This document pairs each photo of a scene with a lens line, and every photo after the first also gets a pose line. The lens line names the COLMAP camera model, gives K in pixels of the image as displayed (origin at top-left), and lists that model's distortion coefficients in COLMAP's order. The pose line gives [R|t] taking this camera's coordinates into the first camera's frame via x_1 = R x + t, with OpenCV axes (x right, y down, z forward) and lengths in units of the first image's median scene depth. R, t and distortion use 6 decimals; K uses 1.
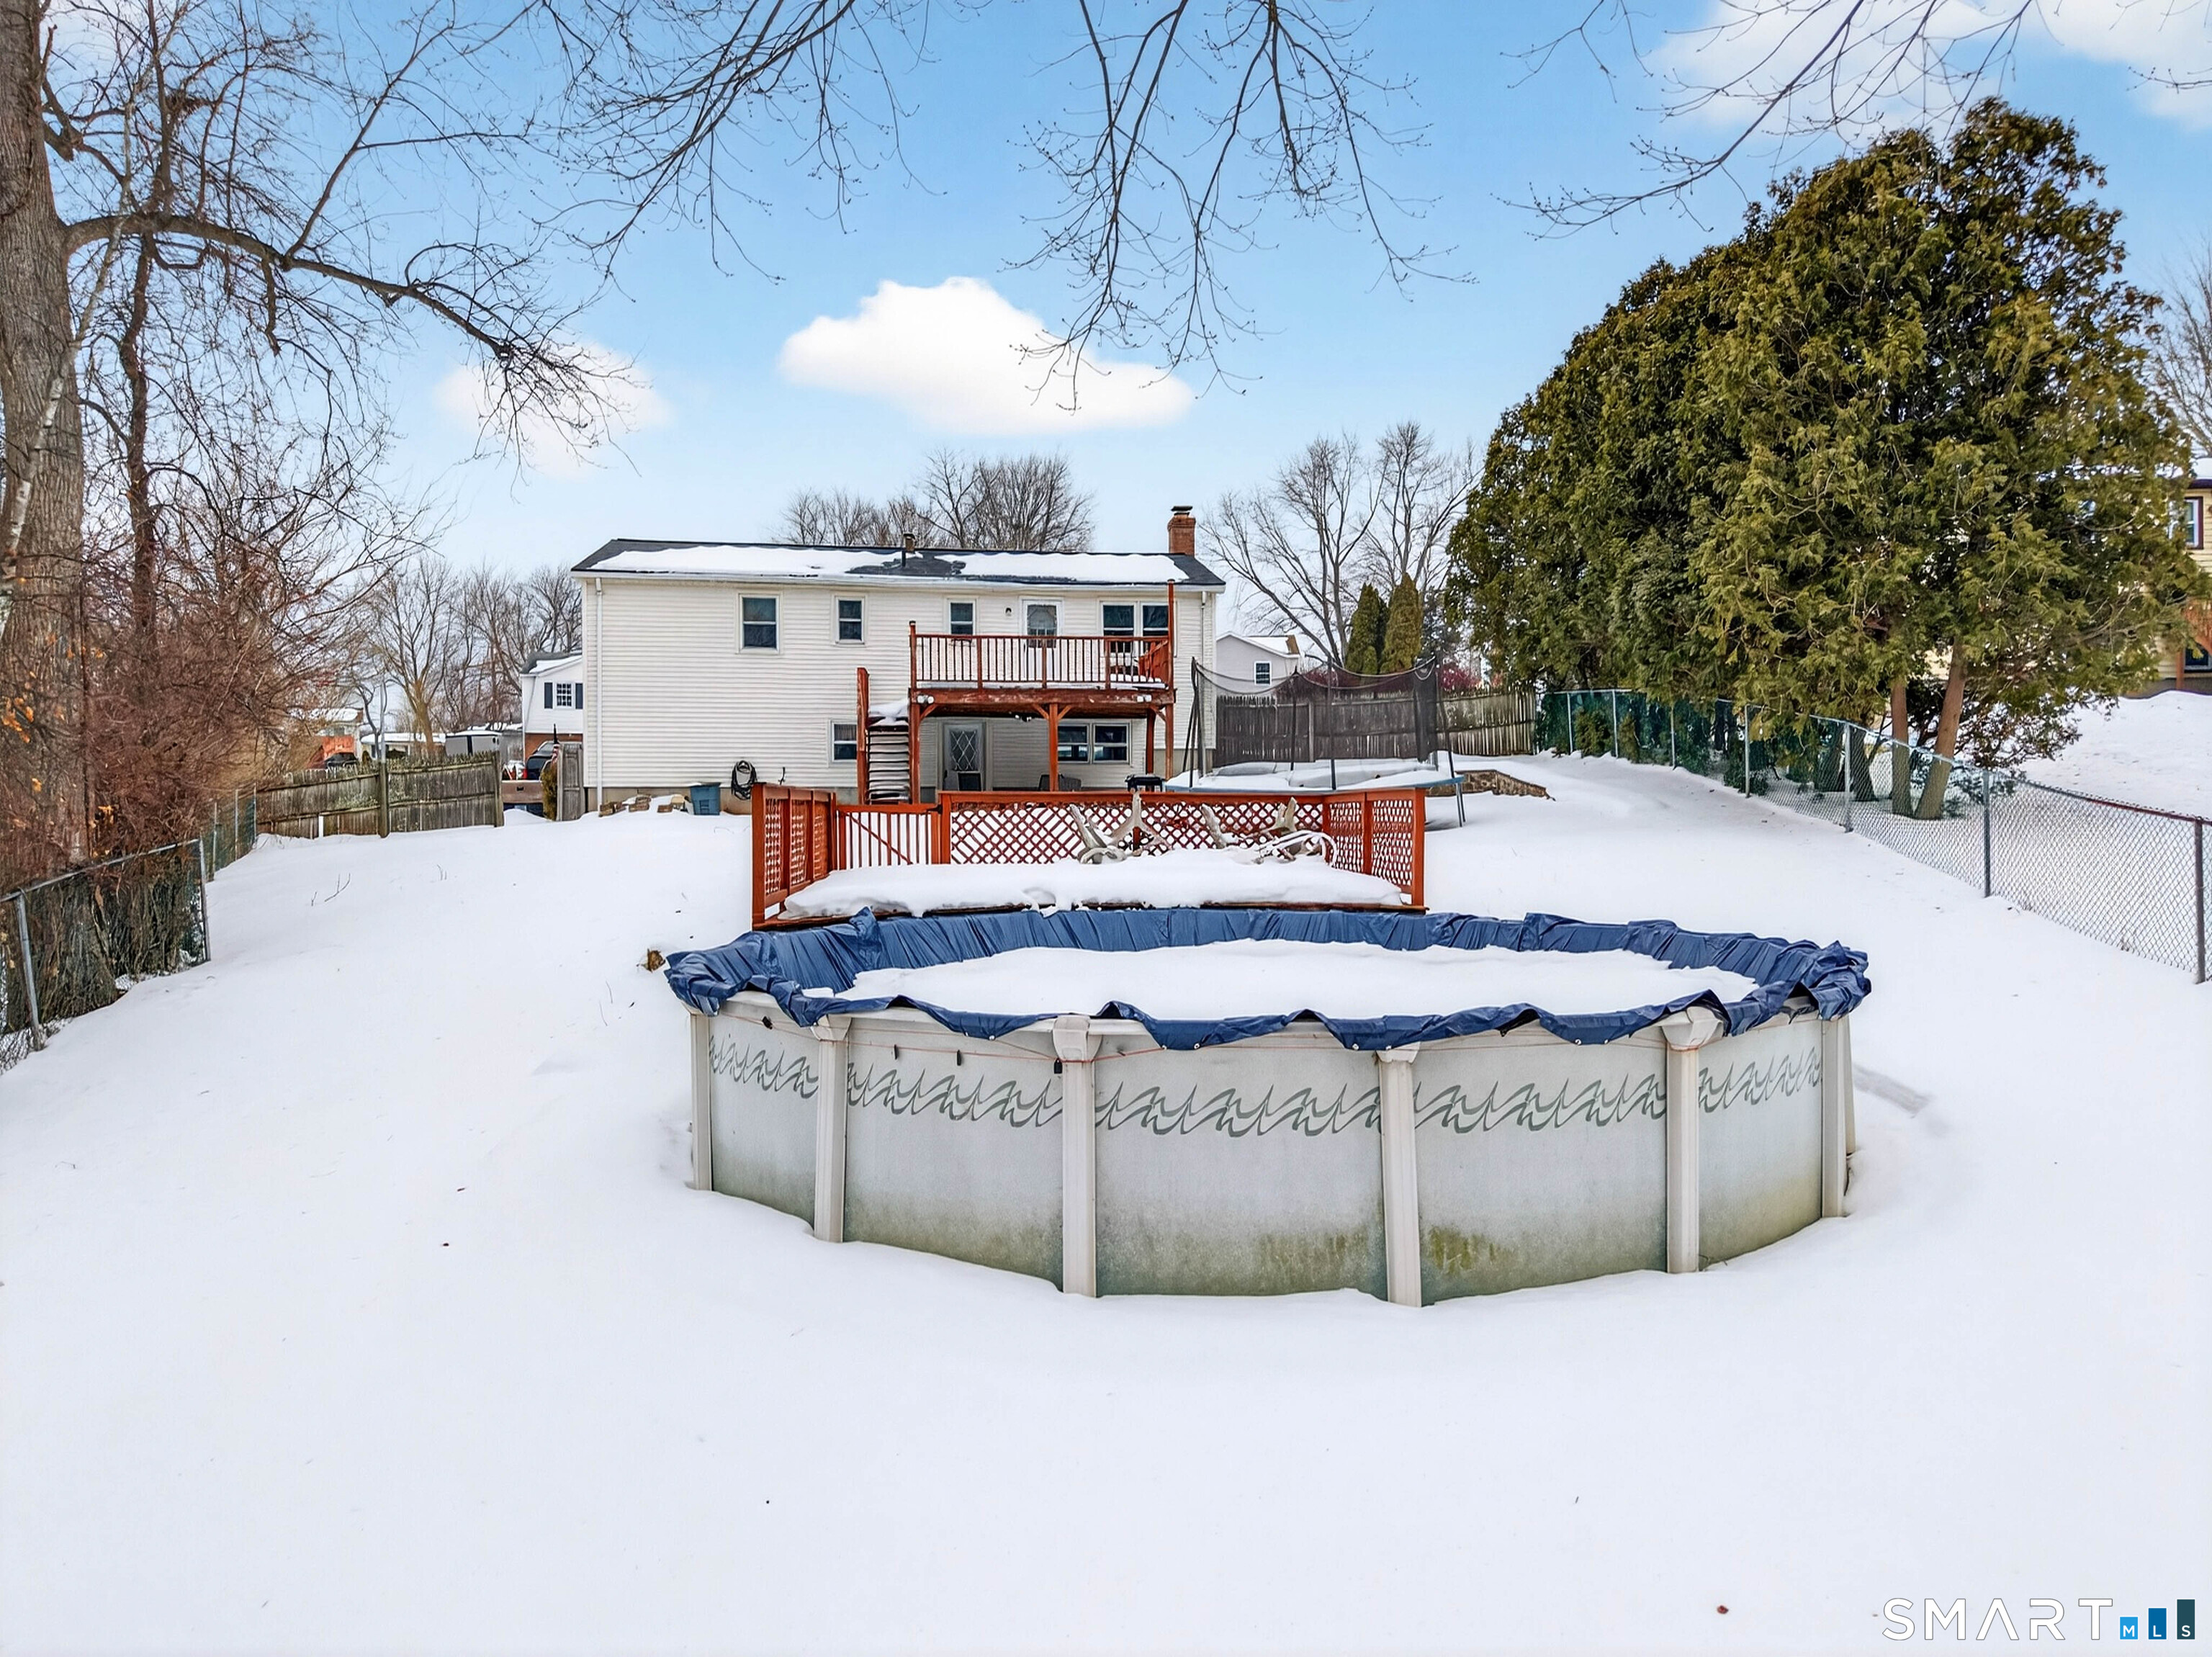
lens RADIAL K [[1463.8, 0, 1113.3], [0, 1463.8, 833.9], [0, 0, 1]] dist [0.084154, -0.076291]
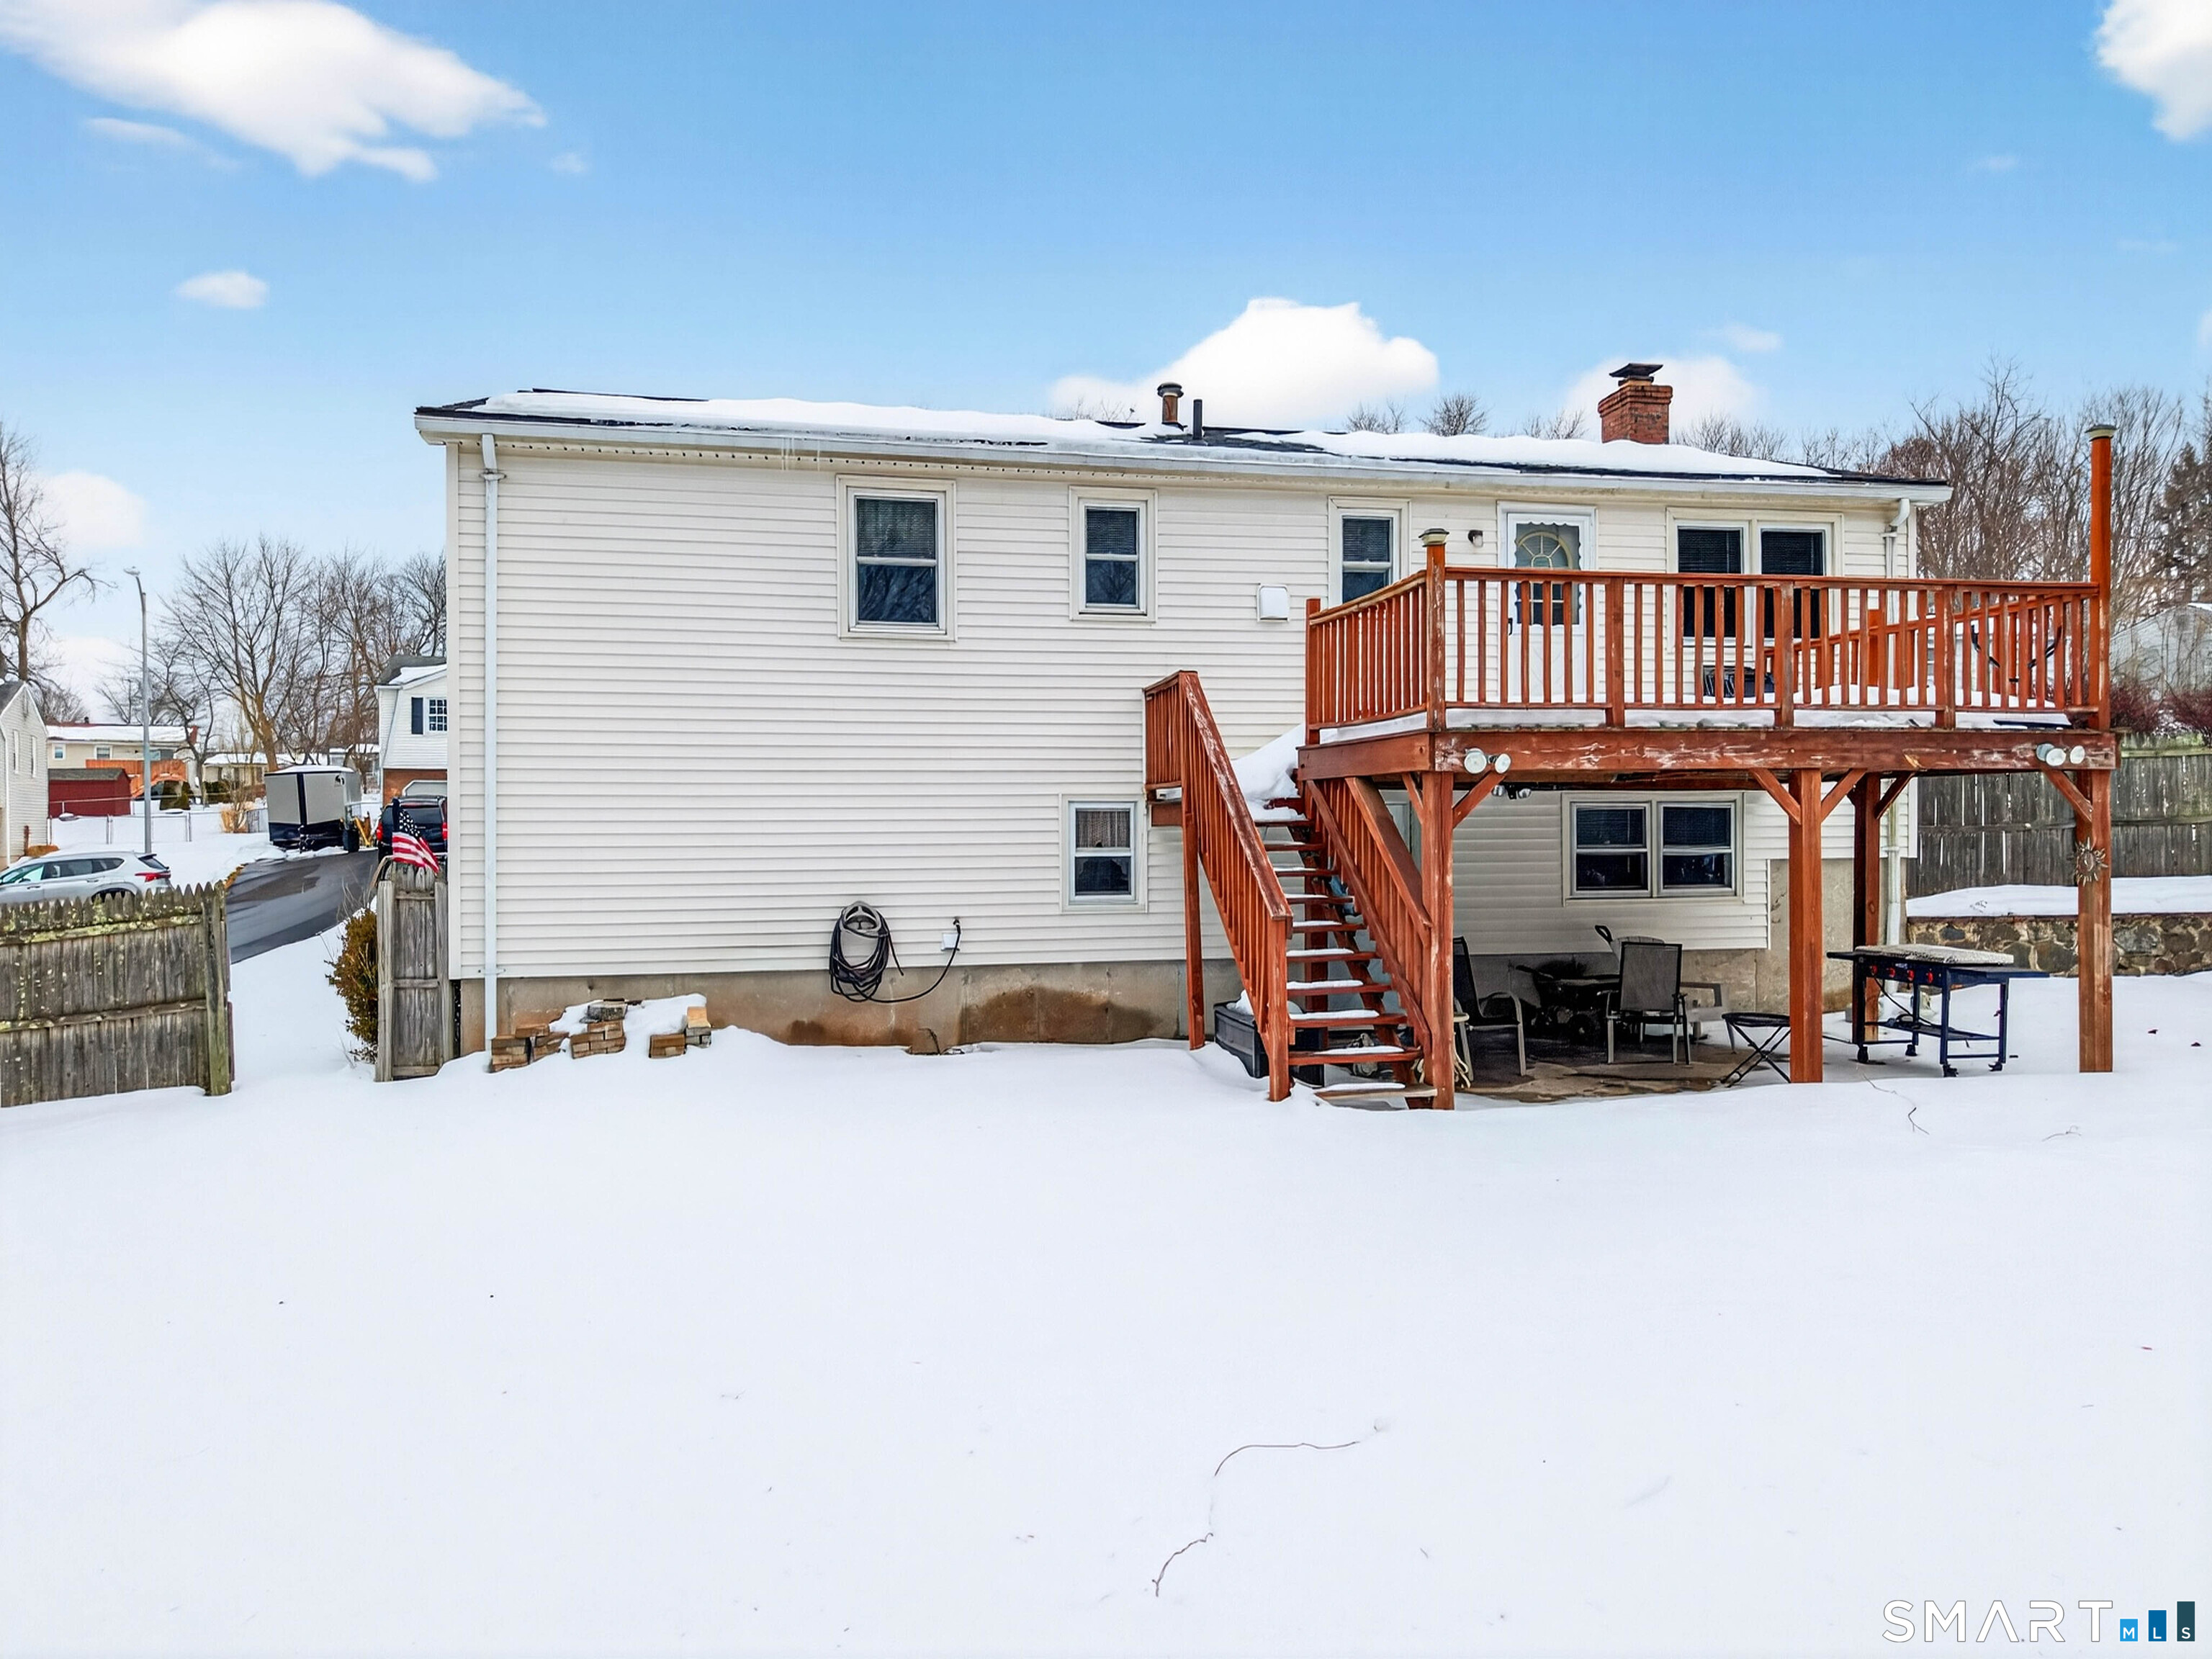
lens RADIAL K [[1463.8, 0, 1113.3], [0, 1463.8, 834.9], [0, 0, 1]] dist [0.084154, -0.076291]
pose [[0.998034, -0.003163, 0.062589, -0.201132], [0.003720, 0.999955, -0.008774, -0.062663], [-0.062559, 0.008989, 0.998001, 0.579471]]
